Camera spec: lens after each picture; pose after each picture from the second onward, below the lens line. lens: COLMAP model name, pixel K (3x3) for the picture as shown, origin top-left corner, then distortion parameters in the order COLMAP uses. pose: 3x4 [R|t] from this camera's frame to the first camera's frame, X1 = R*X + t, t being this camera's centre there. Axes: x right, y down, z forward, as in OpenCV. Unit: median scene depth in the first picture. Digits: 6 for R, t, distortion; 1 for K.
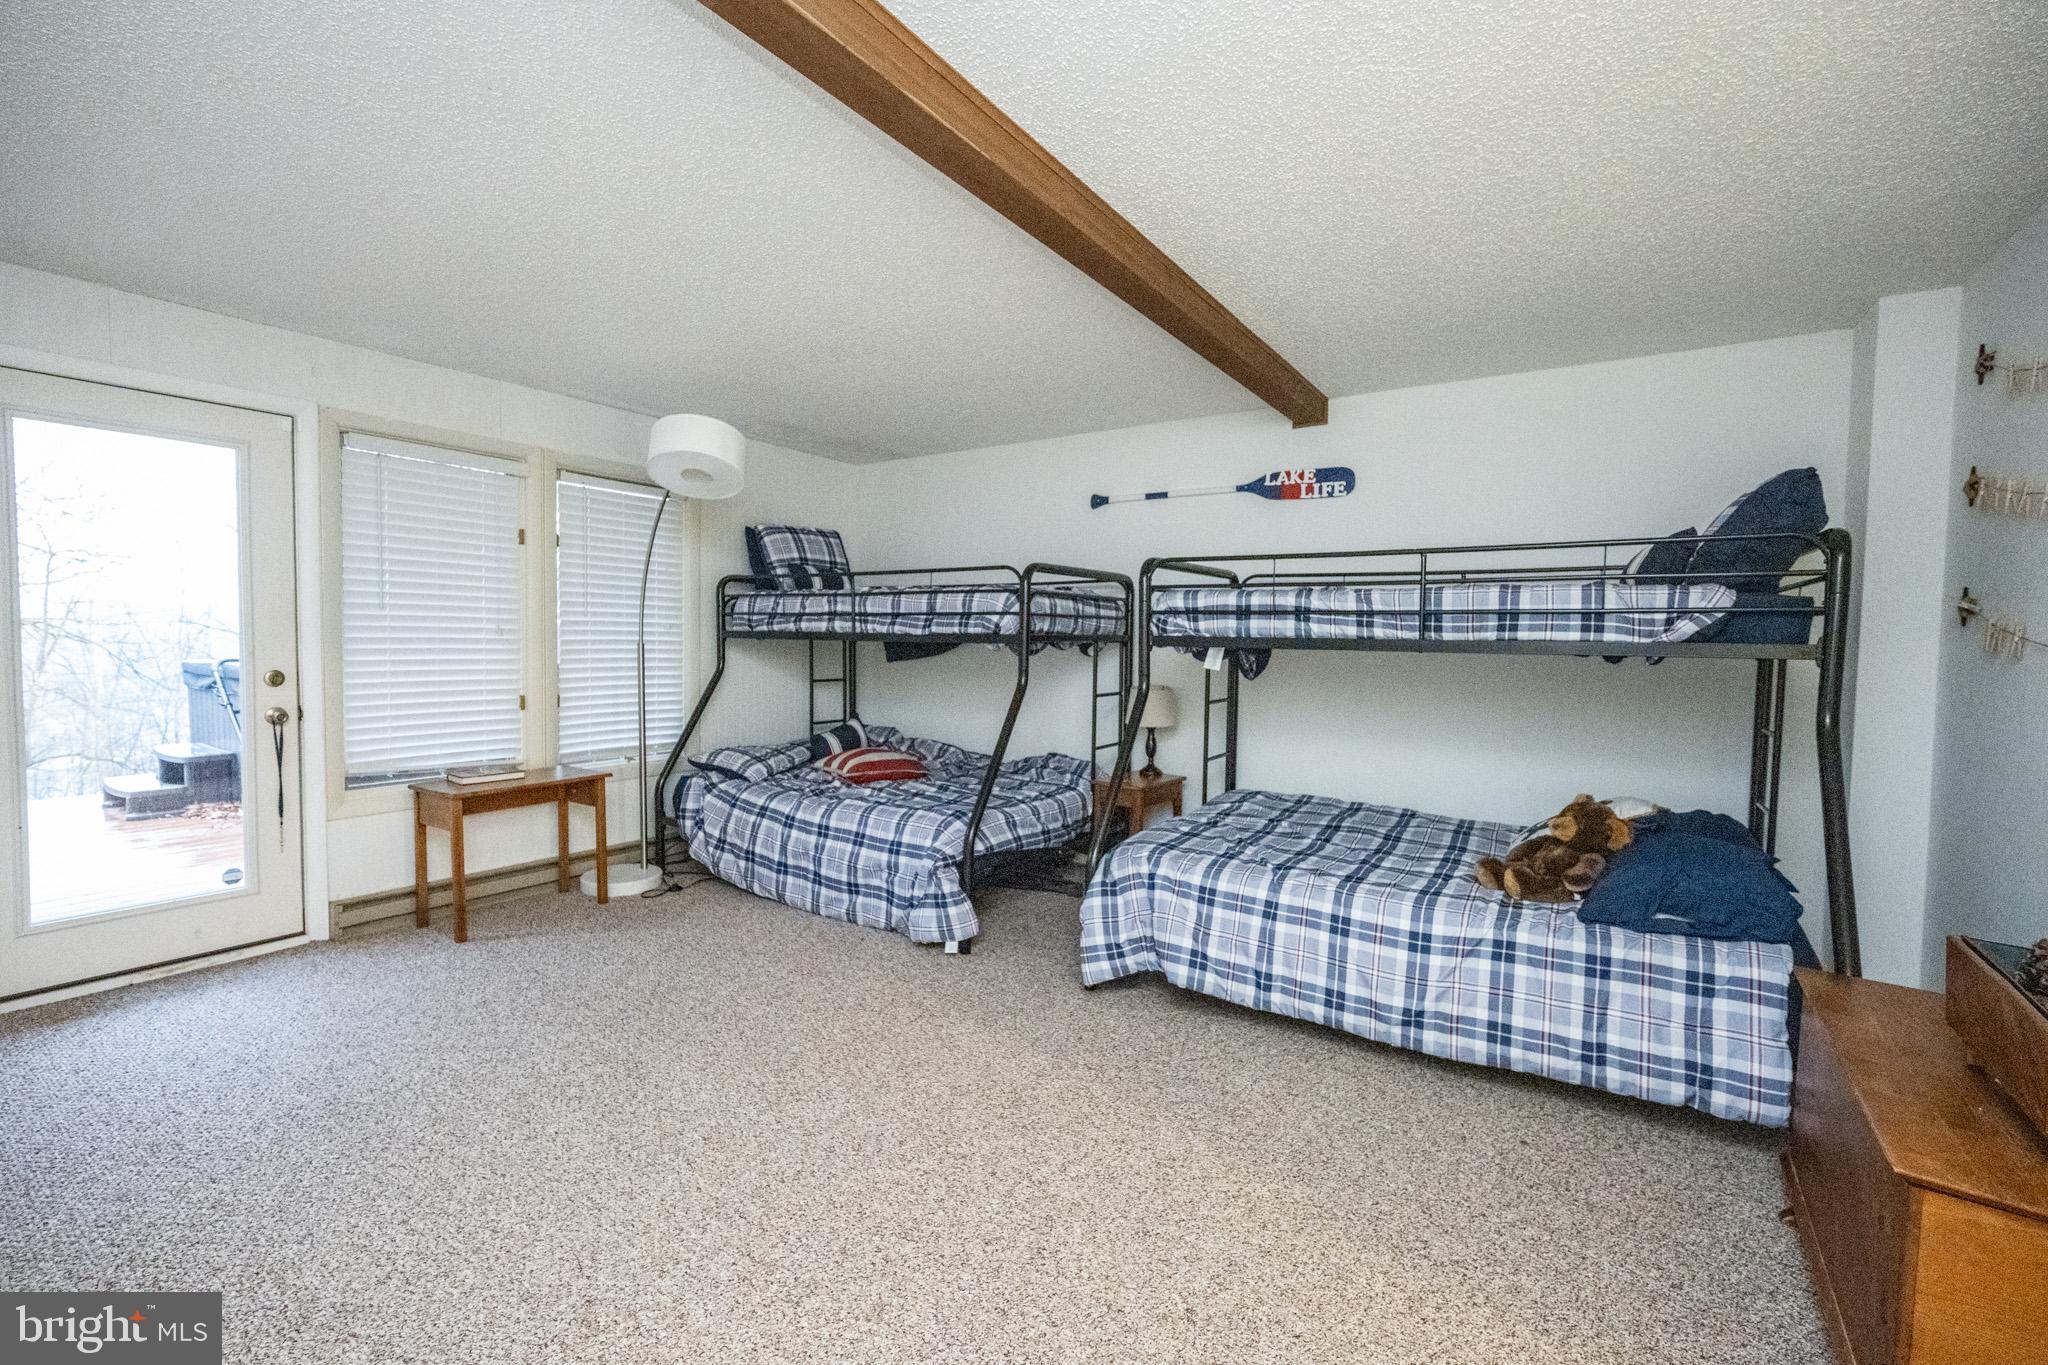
lens RADIAL K [[815.9, 0, 1033.6], [0, 815.9, 672.4], [0, 0, 1]] dist [0.001938, 0.000244]
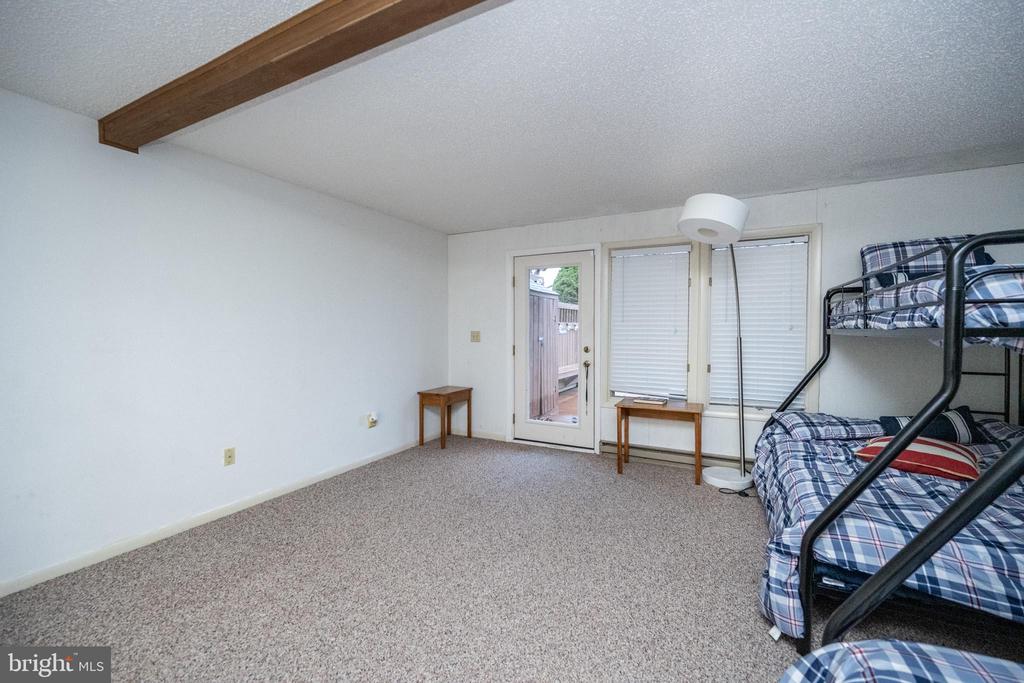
lens RADIAL K [[407.9, 0, 516.2], [0, 407.9, 347.9], [0, 0, 1]] dist [0.001938, 0.000244]
pose [[0.155106, 0.029993, -0.987442, 0.290714], [-0.047103, 0.998627, 0.022934, -0.014935], [0.986774, 0.042955, 0.156306, 0.486524]]
